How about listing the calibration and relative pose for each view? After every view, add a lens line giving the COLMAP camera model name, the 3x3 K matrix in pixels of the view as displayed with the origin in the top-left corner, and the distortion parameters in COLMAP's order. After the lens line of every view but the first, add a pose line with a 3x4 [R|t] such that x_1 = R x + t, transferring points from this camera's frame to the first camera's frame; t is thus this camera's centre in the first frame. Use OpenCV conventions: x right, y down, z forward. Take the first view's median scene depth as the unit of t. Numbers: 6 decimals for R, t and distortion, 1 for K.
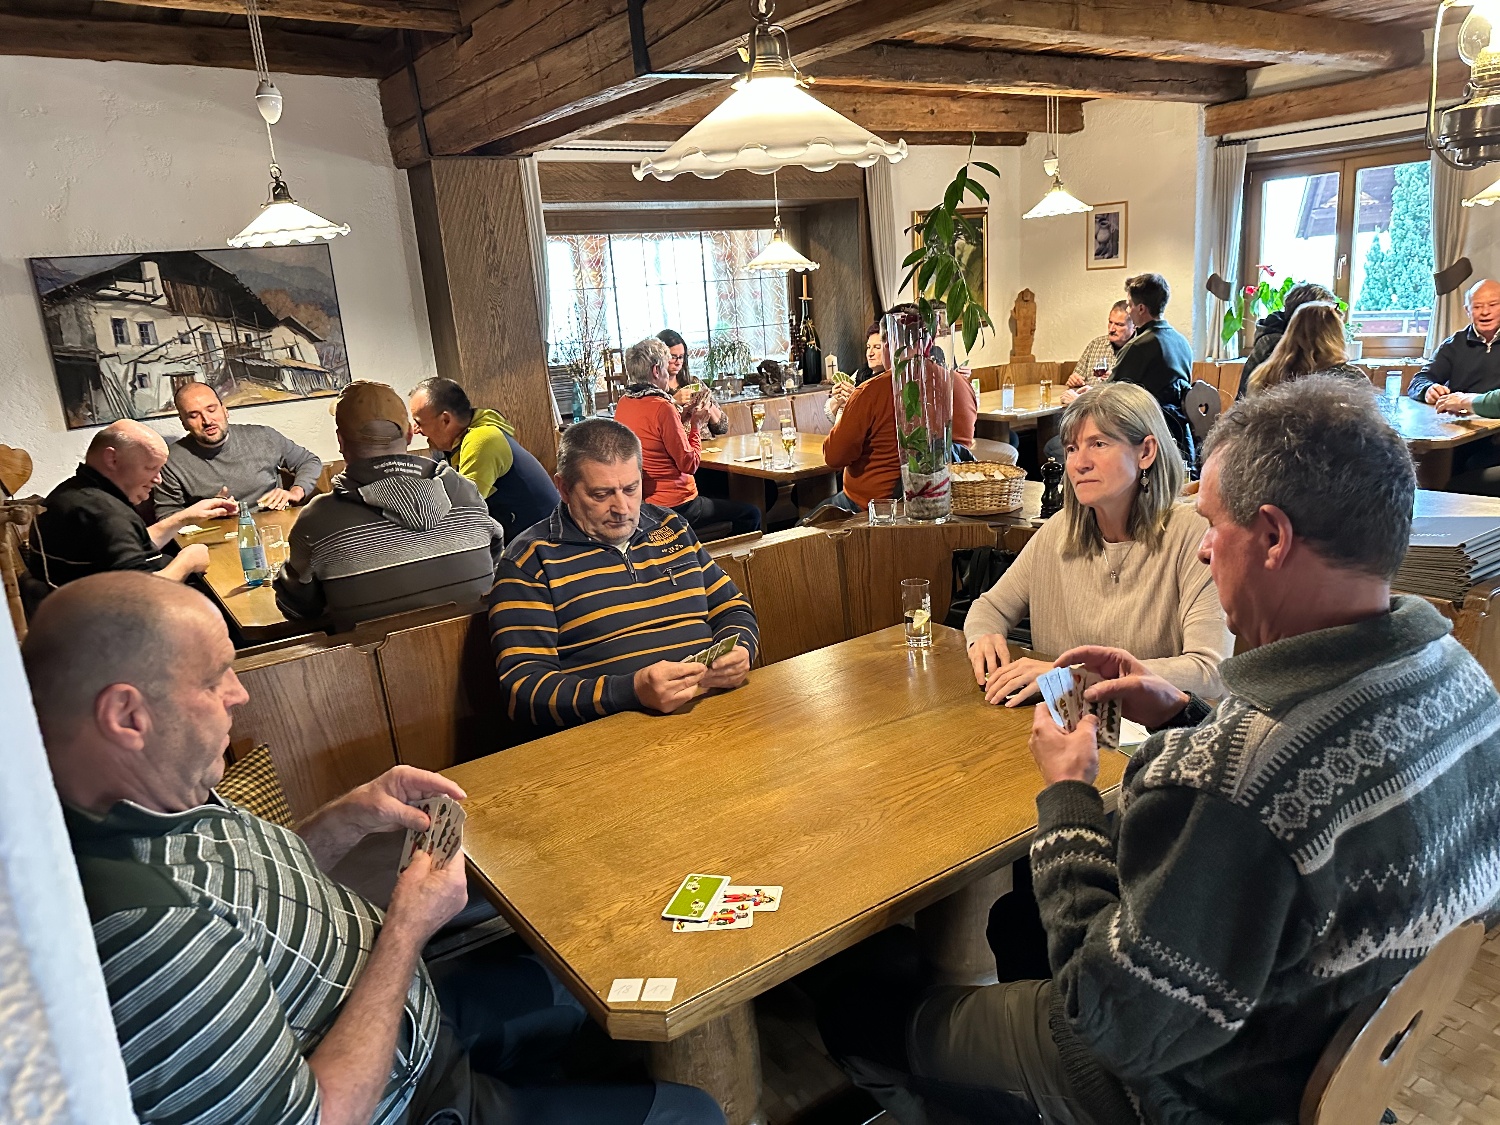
lens RADIAL K [[1078.7, 0, 750.0], [0, 1078.7, 562.5], [0, 0, 1]] dist [0.030790, -0.002652]
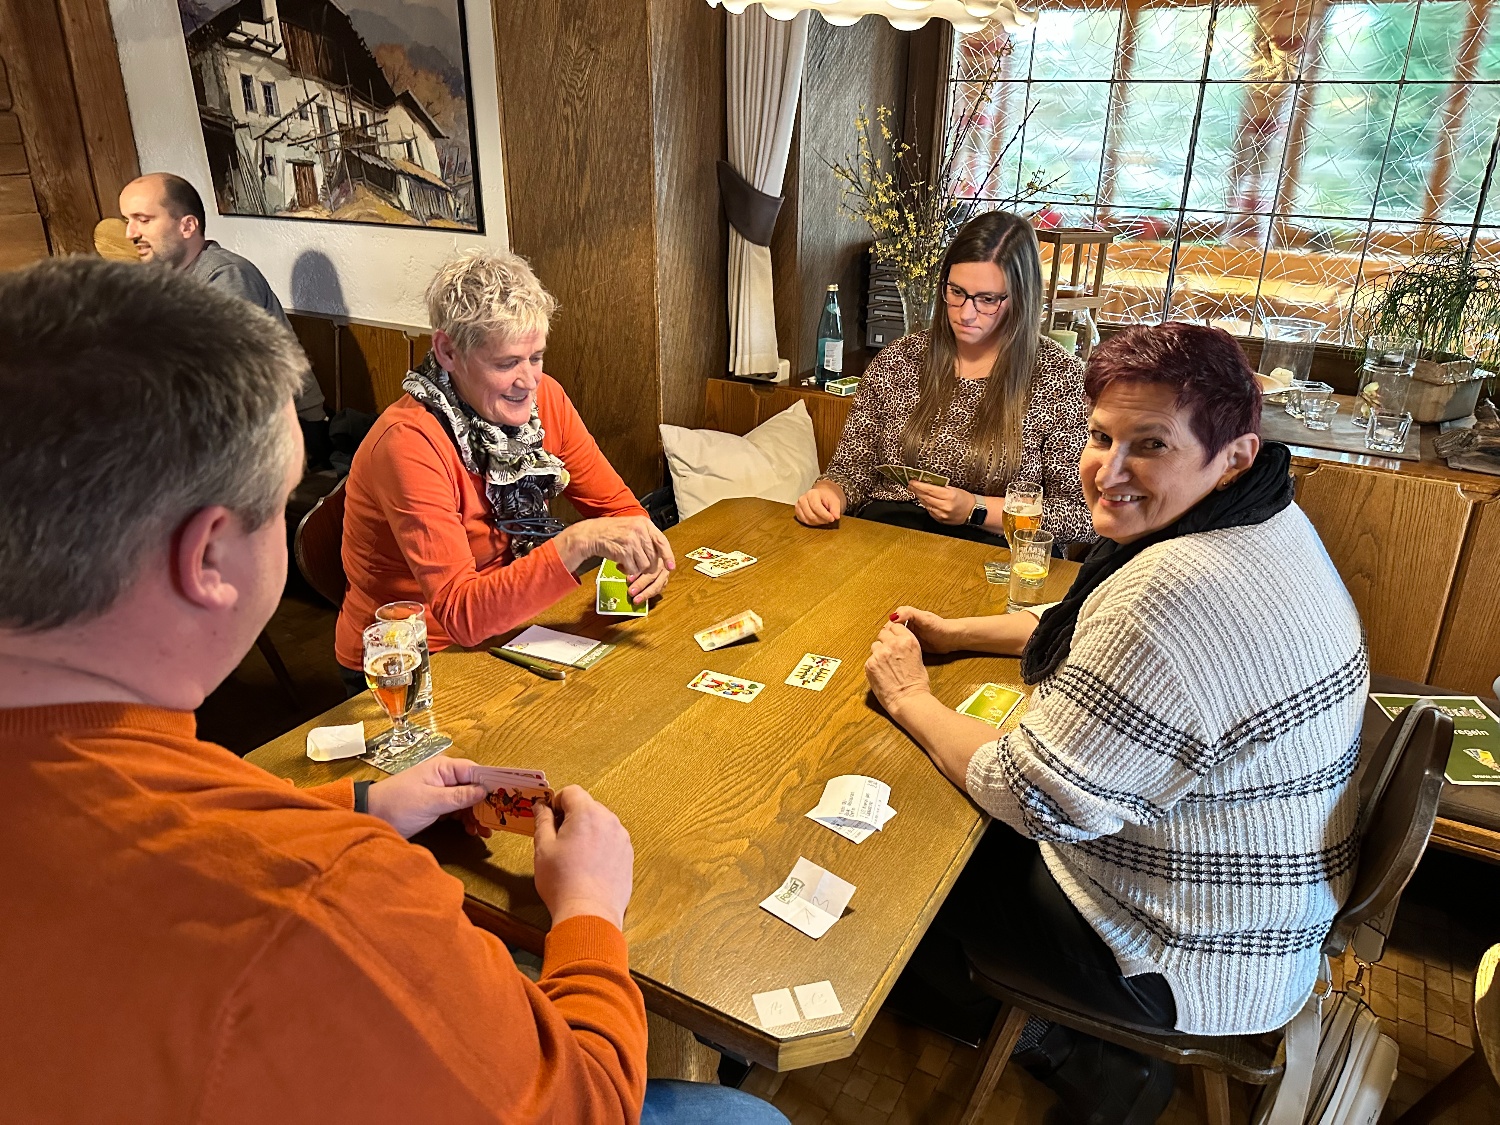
lens RADIAL K [[1078.7, 0, 750.0], [0, 1078.7, 562.5], [0, 0, 1]] dist [0.030790, -0.002652]
pose [[0.386197, 0.416384, -0.823089, 0.304427], [-0.275860, 0.903616, 0.327686, -0.256735], [0.880200, 0.100506, 0.463838, 0.969709]]
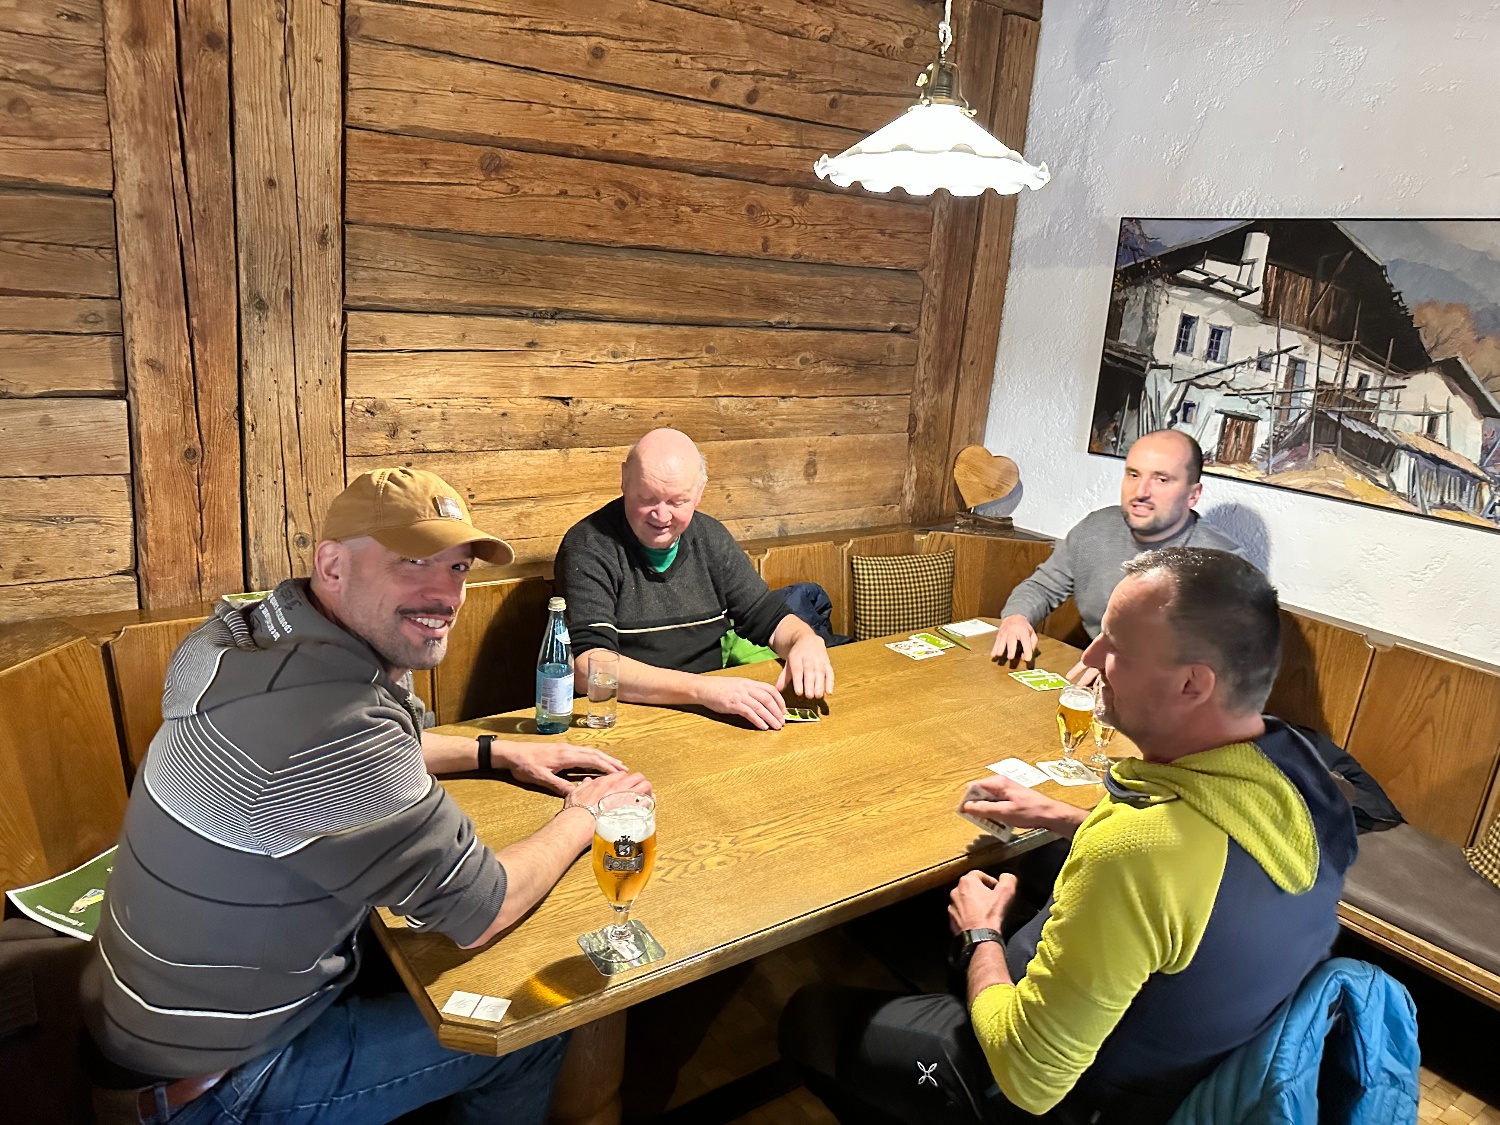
lens RADIAL K [[1110.0, 0, 750.0], [0, 1110.0, 562.5], [0, 0, 1]] dist [0.008611, -0.003459]
pose [[0.002749, 0.336672, -0.941618, 0.101731], [-0.321038, 0.892075, 0.318021, -0.214050], [0.947062, 0.301421, 0.110537, 0.703491]]
